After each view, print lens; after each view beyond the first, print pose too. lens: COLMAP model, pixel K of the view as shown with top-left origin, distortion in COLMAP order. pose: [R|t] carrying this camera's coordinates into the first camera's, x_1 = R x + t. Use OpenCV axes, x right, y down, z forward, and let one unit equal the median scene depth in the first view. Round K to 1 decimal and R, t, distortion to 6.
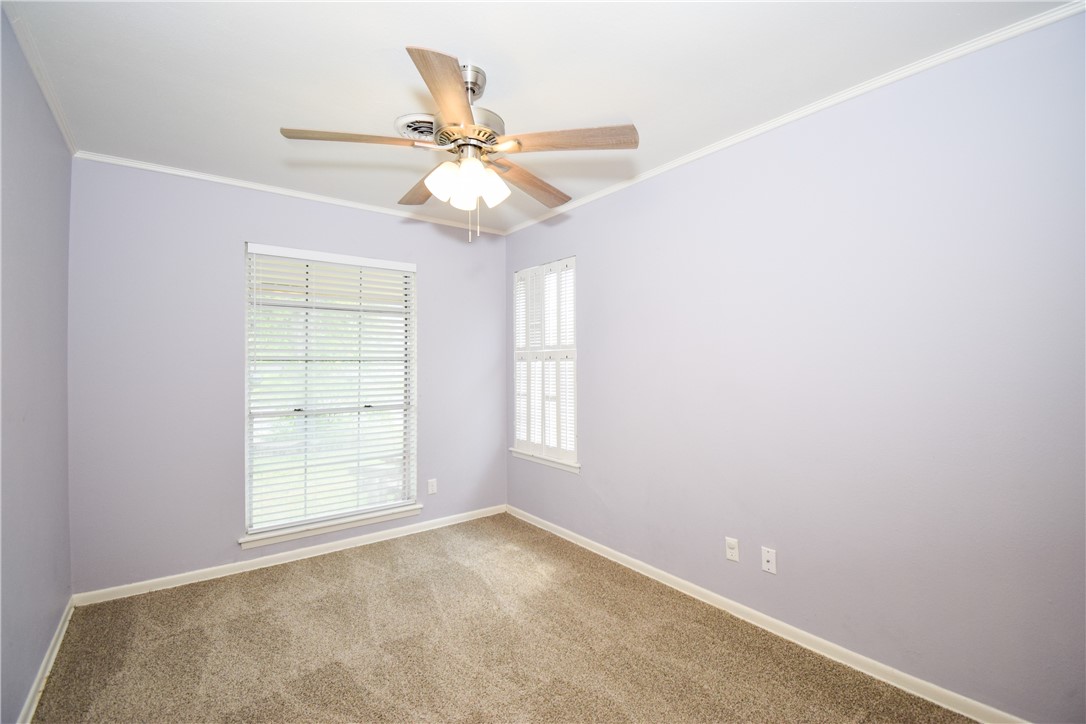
lens RADIAL K [[483.5, 0, 541.7], [0, 483.5, 359.8], [0, 0, 1]] dist [0.002668, -0.018144]
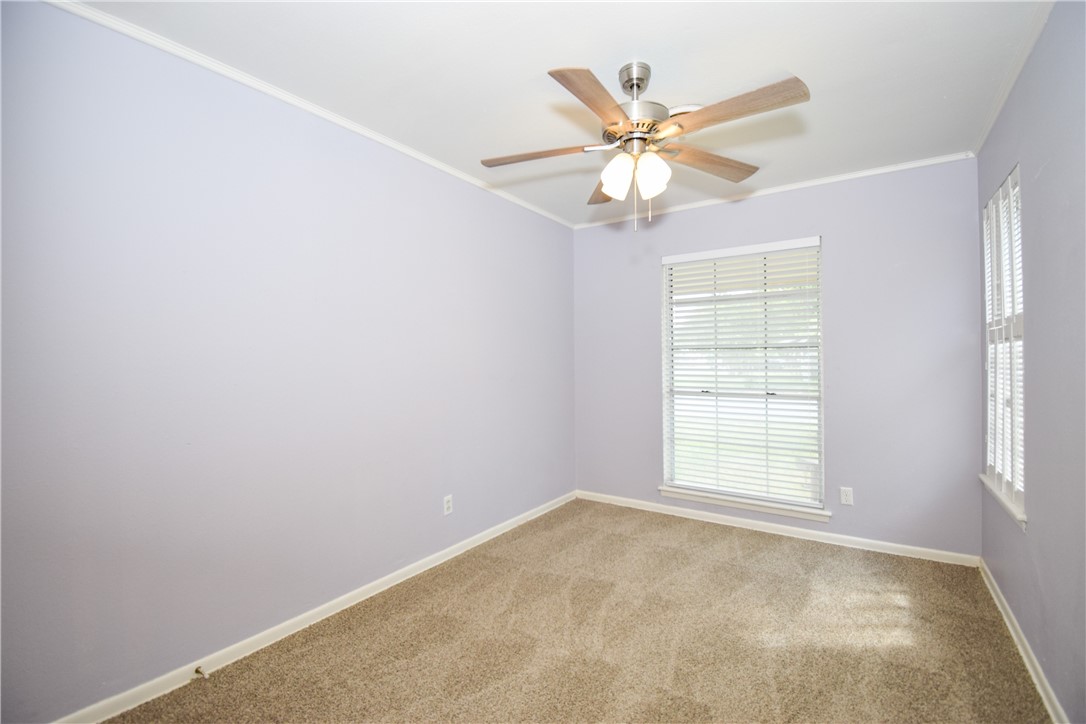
lens RADIAL K [[483.5, 0, 541.7], [0, 483.5, 359.8], [0, 0, 1]] dist [0.002668, -0.018144]
pose [[0.302602, 0.008076, -0.953083, 0.502912], [0.013722, 0.999824, 0.012828, 0.008585], [0.953018, -0.016960, 0.302438, 0.299297]]
